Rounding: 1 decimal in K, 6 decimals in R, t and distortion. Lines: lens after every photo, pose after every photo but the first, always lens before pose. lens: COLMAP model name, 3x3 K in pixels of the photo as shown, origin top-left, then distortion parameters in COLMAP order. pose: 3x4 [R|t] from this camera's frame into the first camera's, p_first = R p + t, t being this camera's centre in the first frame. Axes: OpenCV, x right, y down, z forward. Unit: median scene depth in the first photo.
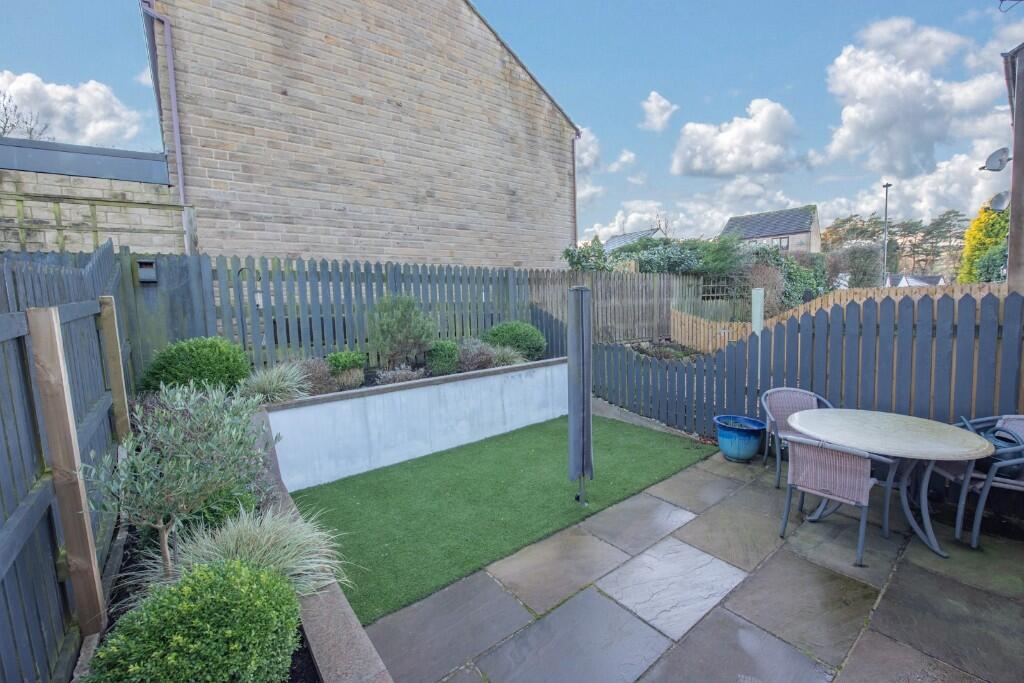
lens RADIAL K [[444.4, 0, 514.6], [0, 444.4, 341.8], [0, 0, 1]] dist [-0.023096, -0.000588]
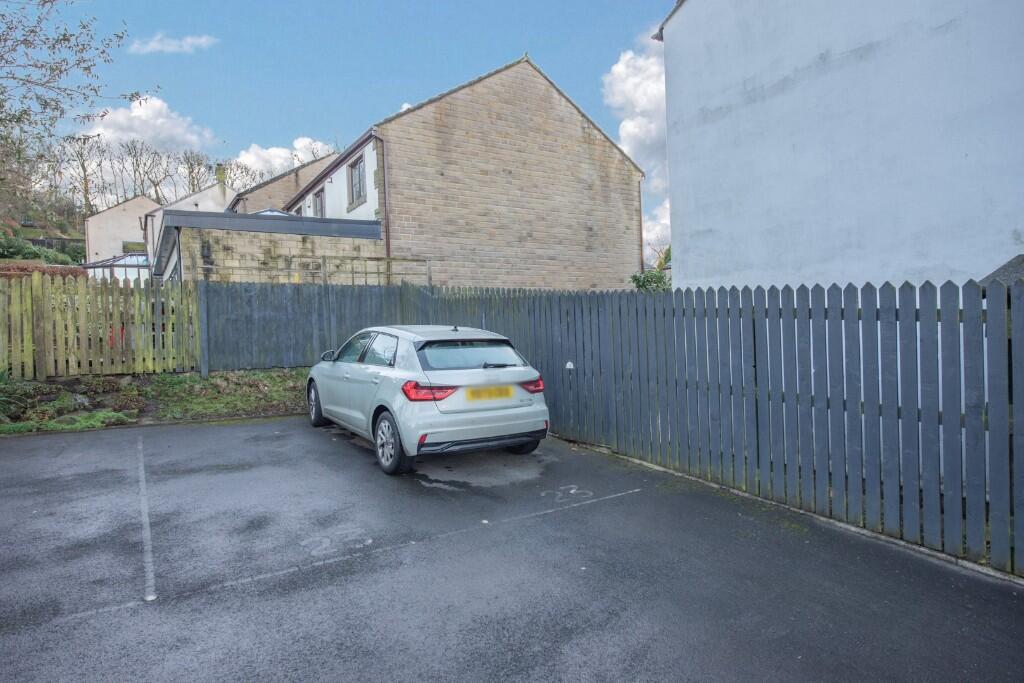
lens RADIAL K [[589.5, 0, 508.1], [0, 589.5, 339.2], [0, 0, 1]] dist [0.003623, 0.000079]
pose [[0.995600, 0.004167, -0.093610, -0.087389], [-0.010670, 0.997554, -0.069077, 0.100255], [0.093093, 0.069772, 0.993210, -0.727679]]
